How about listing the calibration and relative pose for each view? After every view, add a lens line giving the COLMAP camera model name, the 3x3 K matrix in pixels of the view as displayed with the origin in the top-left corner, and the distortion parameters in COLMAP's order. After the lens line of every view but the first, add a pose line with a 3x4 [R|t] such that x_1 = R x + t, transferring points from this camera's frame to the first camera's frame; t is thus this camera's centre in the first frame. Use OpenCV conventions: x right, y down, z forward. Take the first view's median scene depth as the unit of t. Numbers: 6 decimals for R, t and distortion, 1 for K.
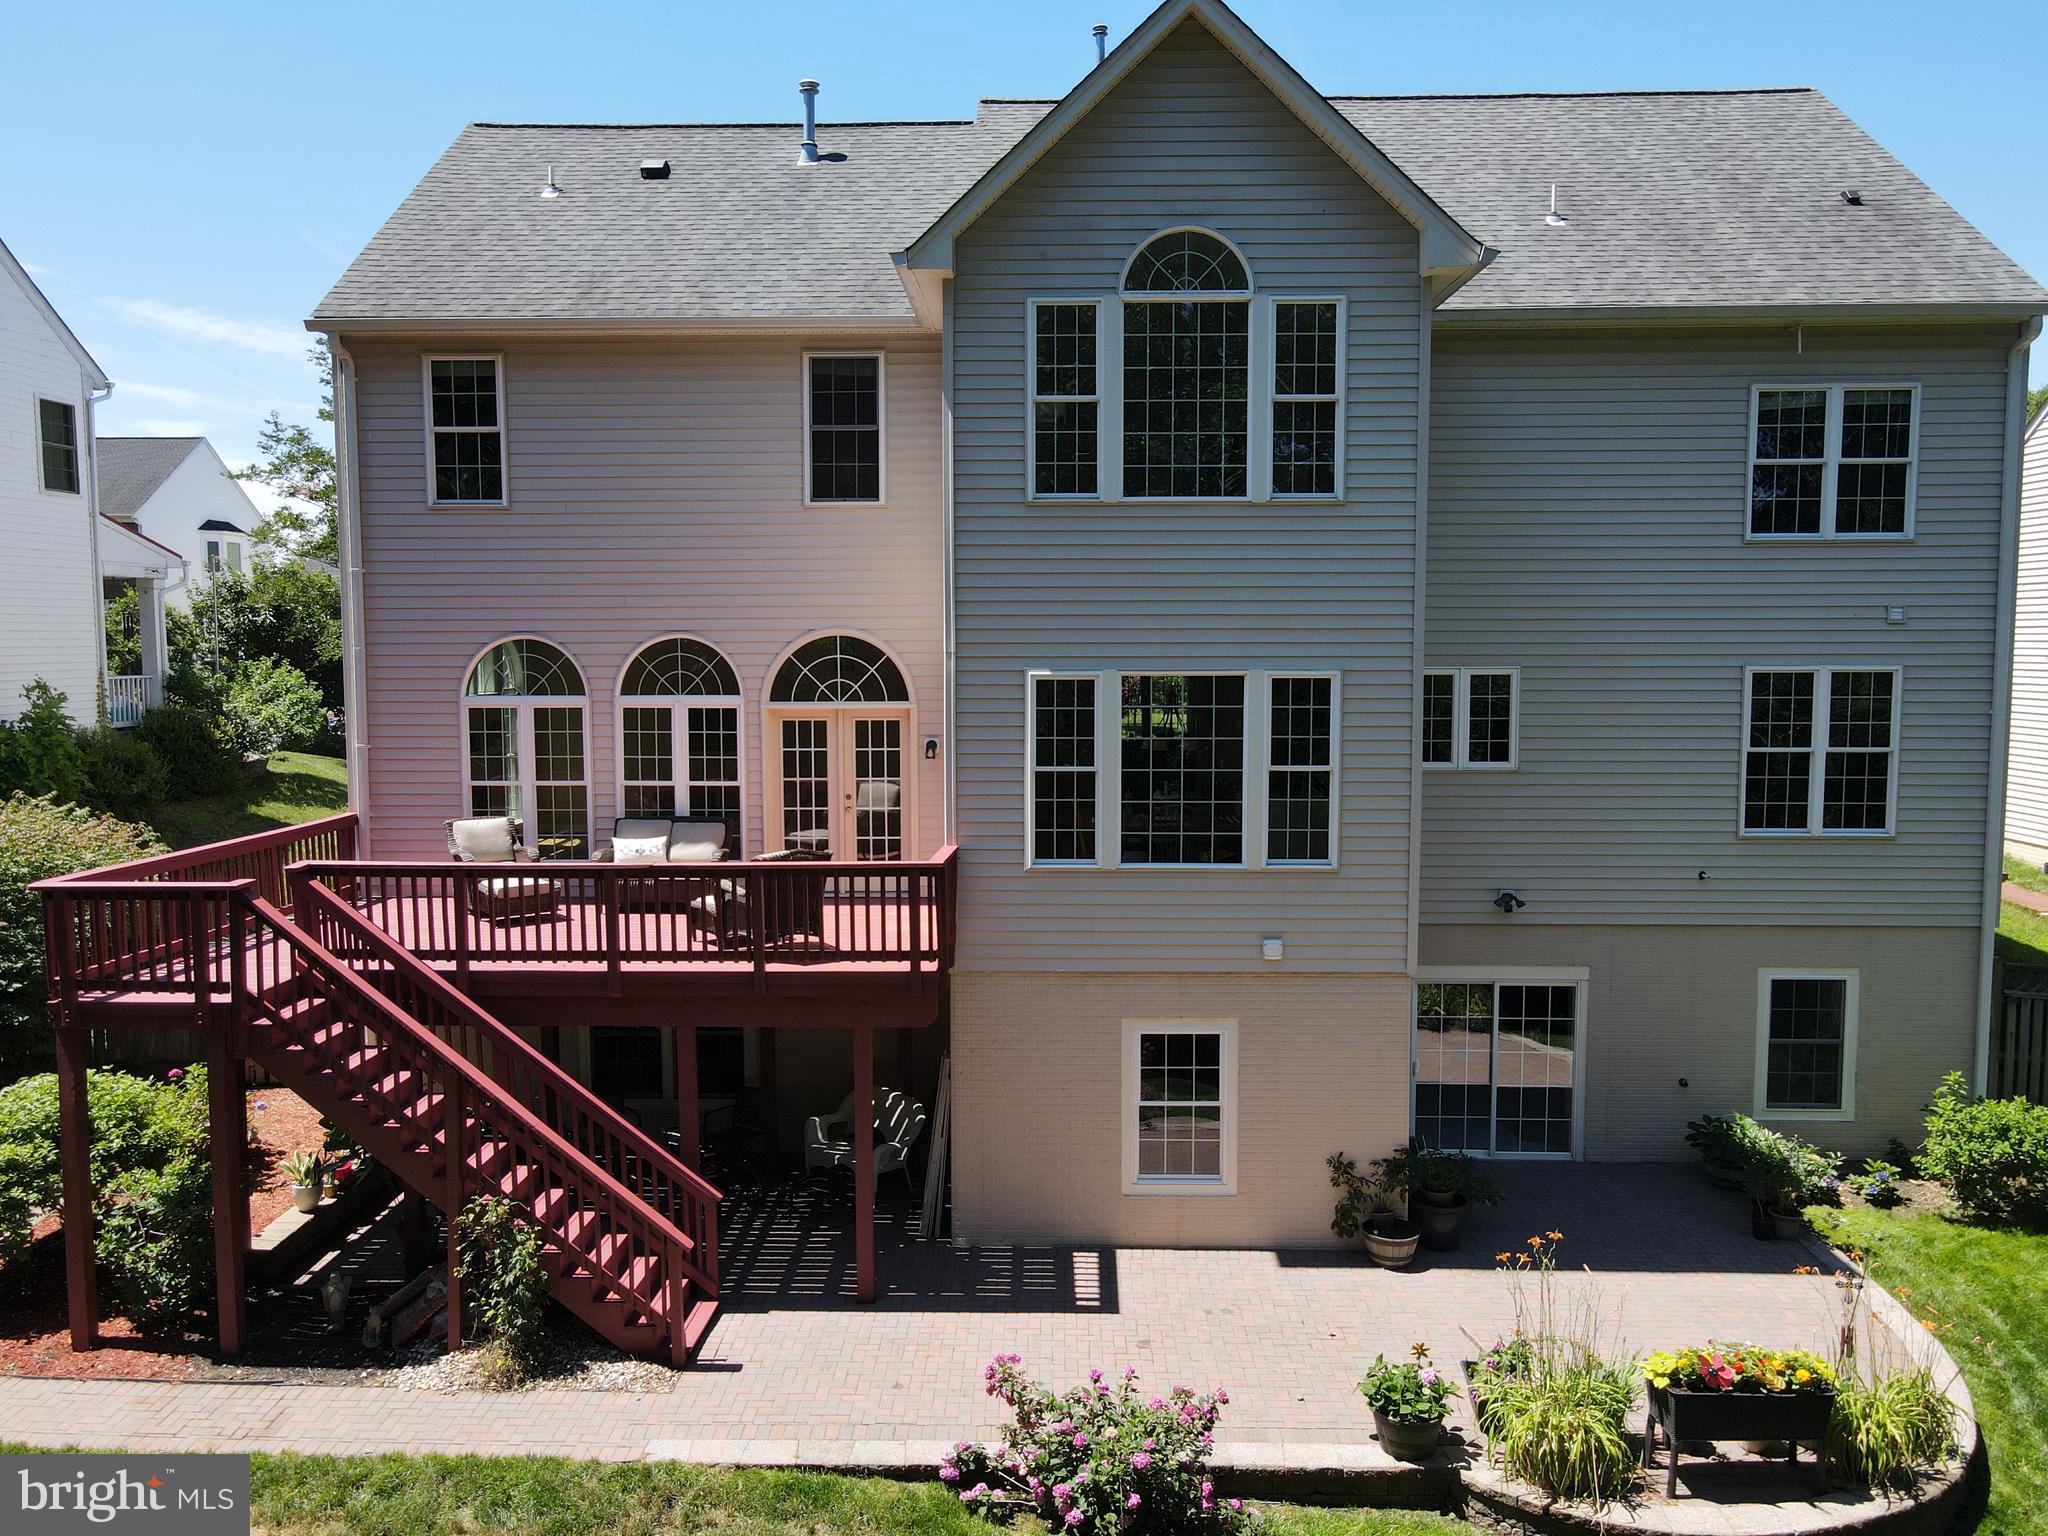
lens RADIAL K [[1504.5, 0, 1026.4], [0, 1504.5, 756.3], [0, 0, 1]] dist [-0.005348, 0.017395]
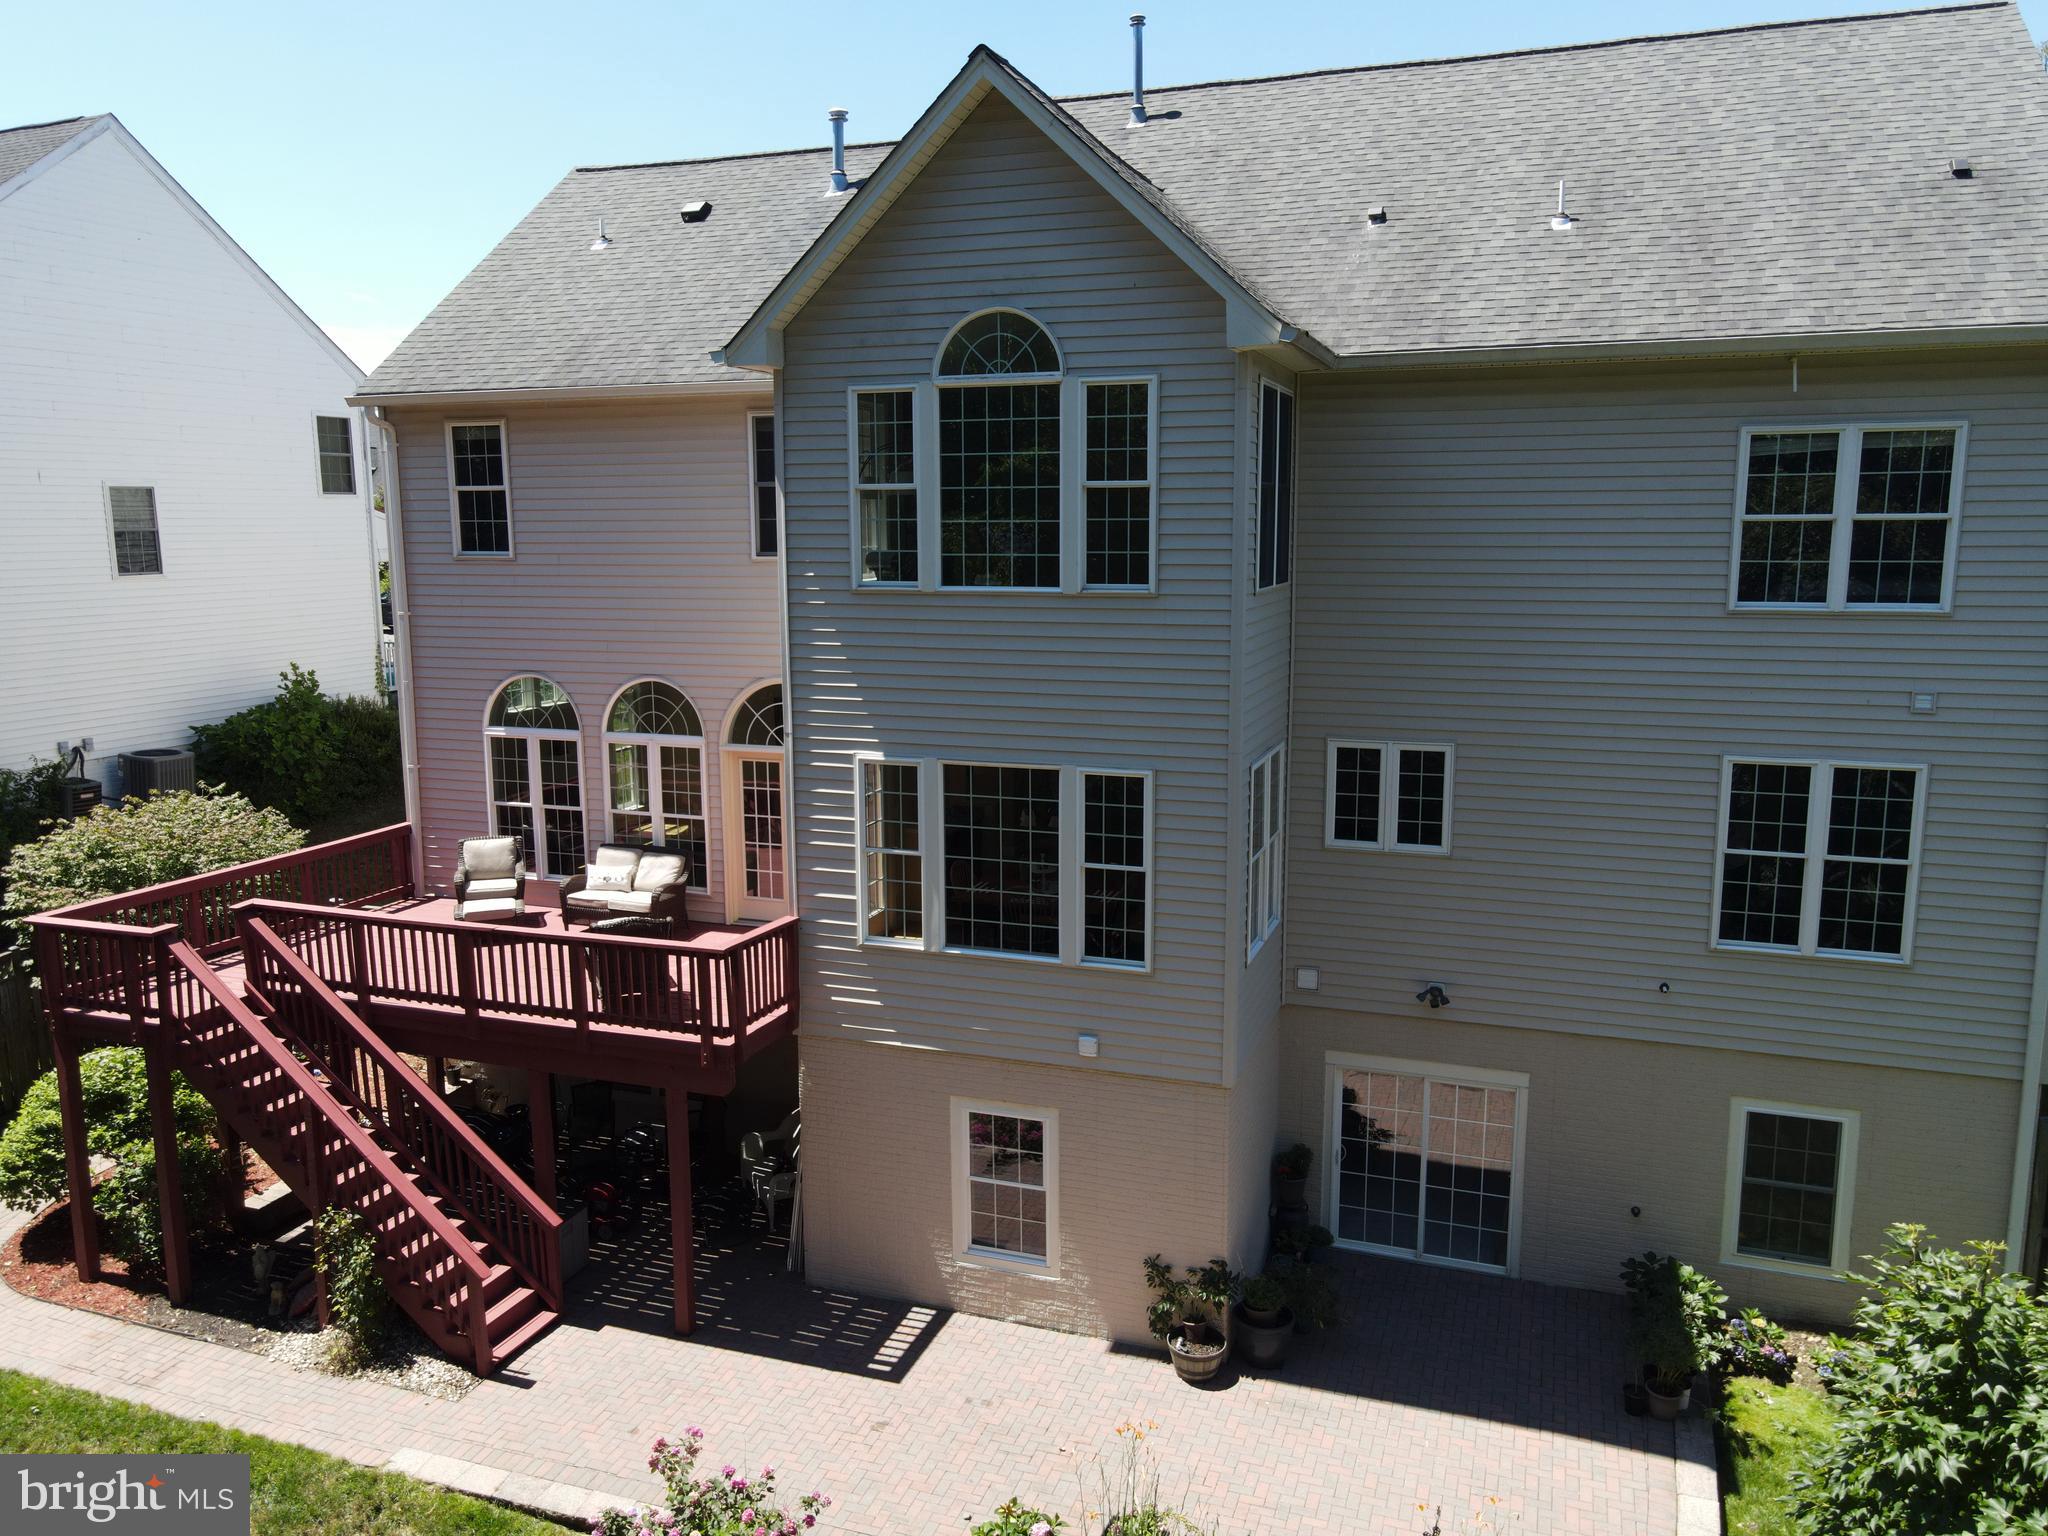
lens RADIAL K [[1504.5, 0, 1027.0], [0, 1504.5, 755.6], [0, 0, 1]] dist [-0.005348, 0.017395]
pose [[0.950696, 0.045830, -0.306719, 0.363454], [-0.021219, 0.996315, 0.083099, -0.123042], [0.309397, -0.072494, 0.948166, 0.060479]]
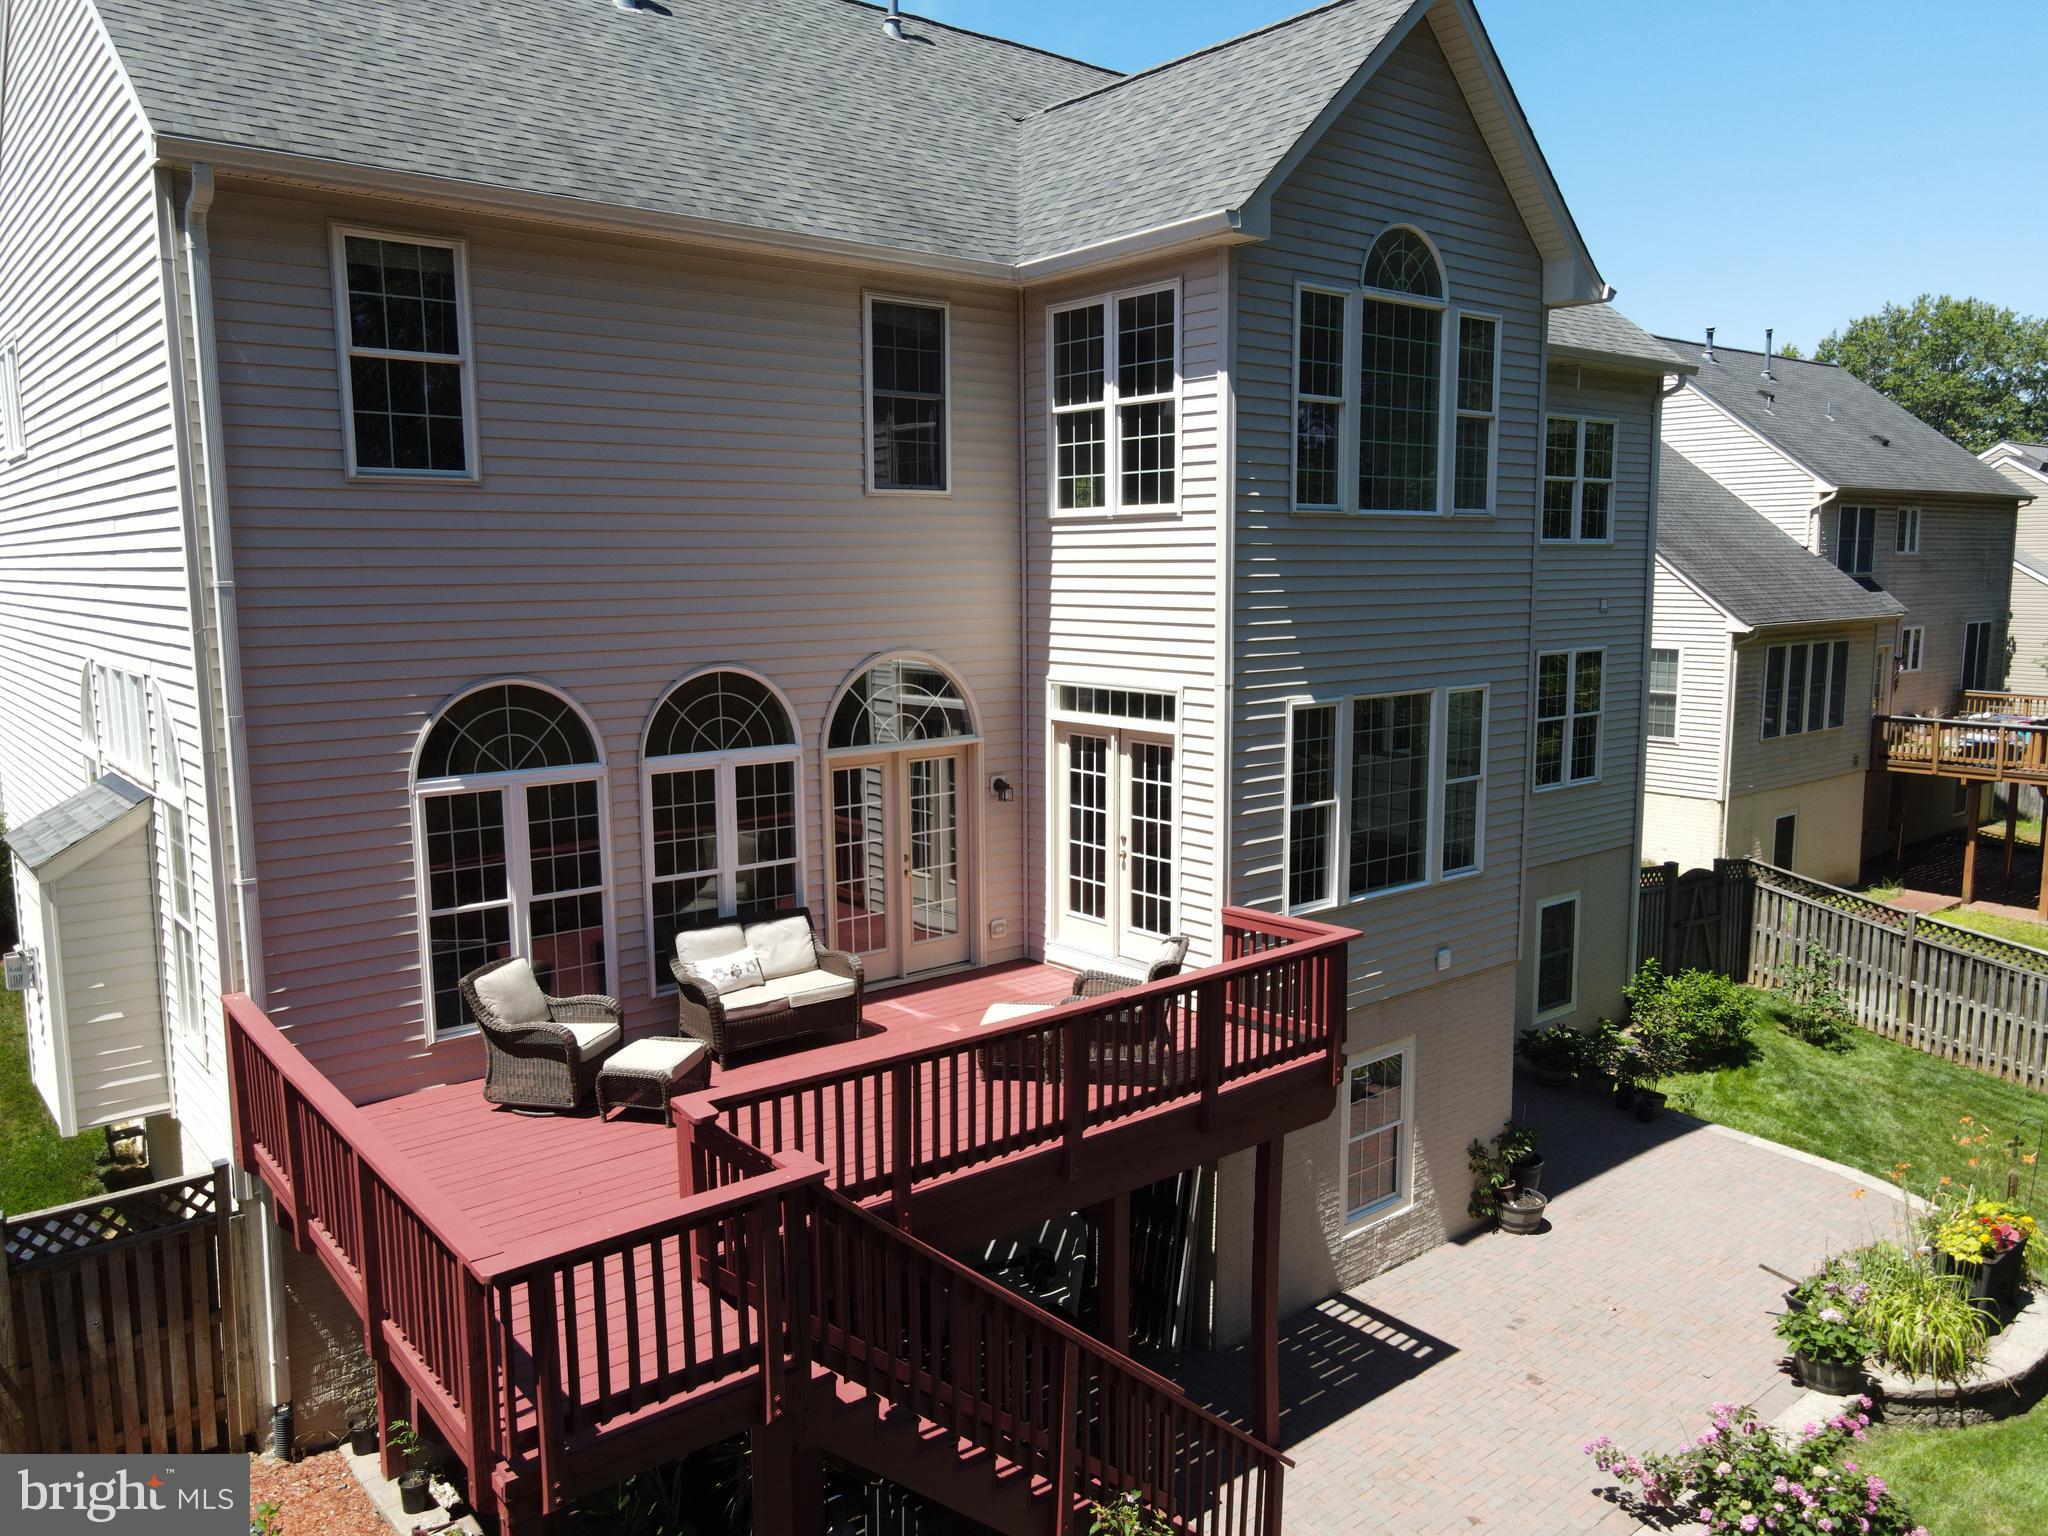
lens RADIAL K [[1504.5, 0, 1021.8], [0, 1504.5, 765.9], [0, 0, 1]] dist [-0.005348, 0.017395]
pose [[0.758996, -0.090246, 0.644811, -0.603343], [0.056115, 0.995729, 0.073309, -0.079987], [-0.648673, -0.019458, 0.760818, 0.360844]]
